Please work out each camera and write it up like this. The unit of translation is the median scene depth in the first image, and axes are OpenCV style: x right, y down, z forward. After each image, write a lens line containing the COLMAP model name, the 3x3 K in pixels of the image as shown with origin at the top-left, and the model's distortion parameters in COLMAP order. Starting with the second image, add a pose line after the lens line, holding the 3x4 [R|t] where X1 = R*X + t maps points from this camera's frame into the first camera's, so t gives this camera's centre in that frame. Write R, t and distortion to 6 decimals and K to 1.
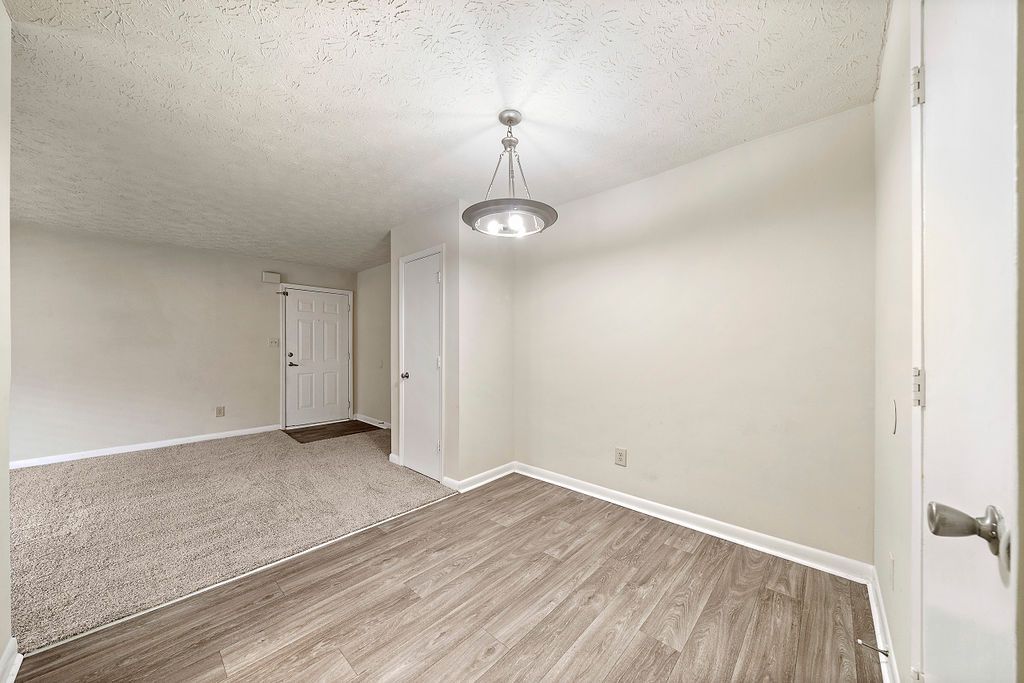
lens RADIAL K [[332.6, 0, 509.7], [0, 332.6, 426.5], [0, 0, 1]] dist [-0.016378, -0.000077]
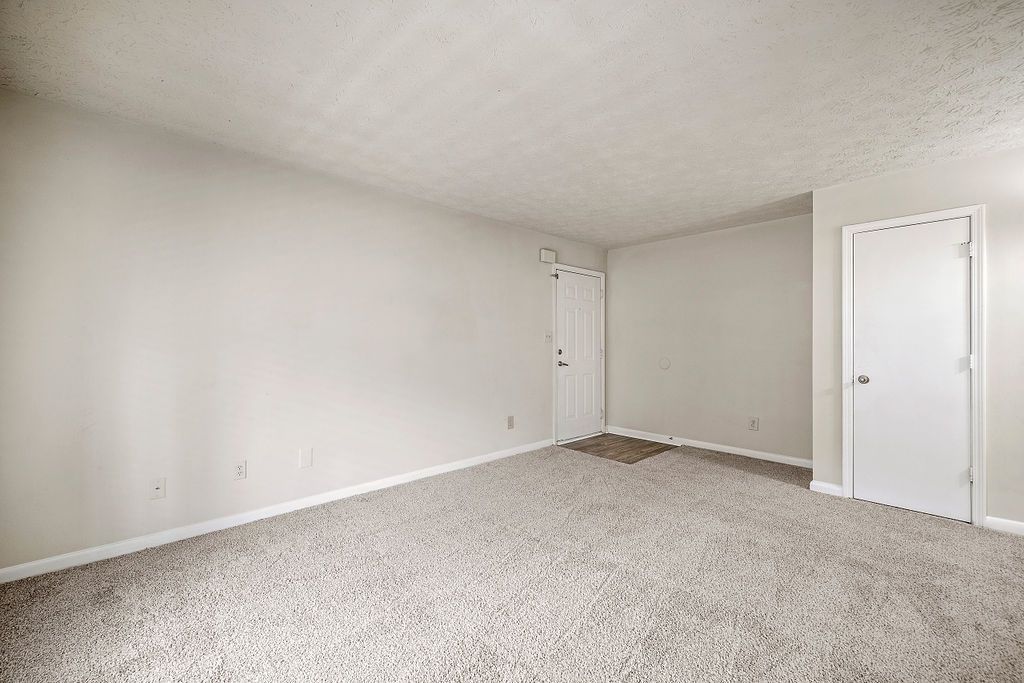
lens RADIAL K [[403.1, 0, 508.2], [0, 403.1, 428.8], [0, 0, 1]] dist [0.000684, 0.000088]
pose [[0.997526, 0.011705, -0.069314, -0.730880], [-0.013429, 0.999611, -0.024445, -0.004894], [0.069001, 0.025316, 0.997295, 0.018721]]
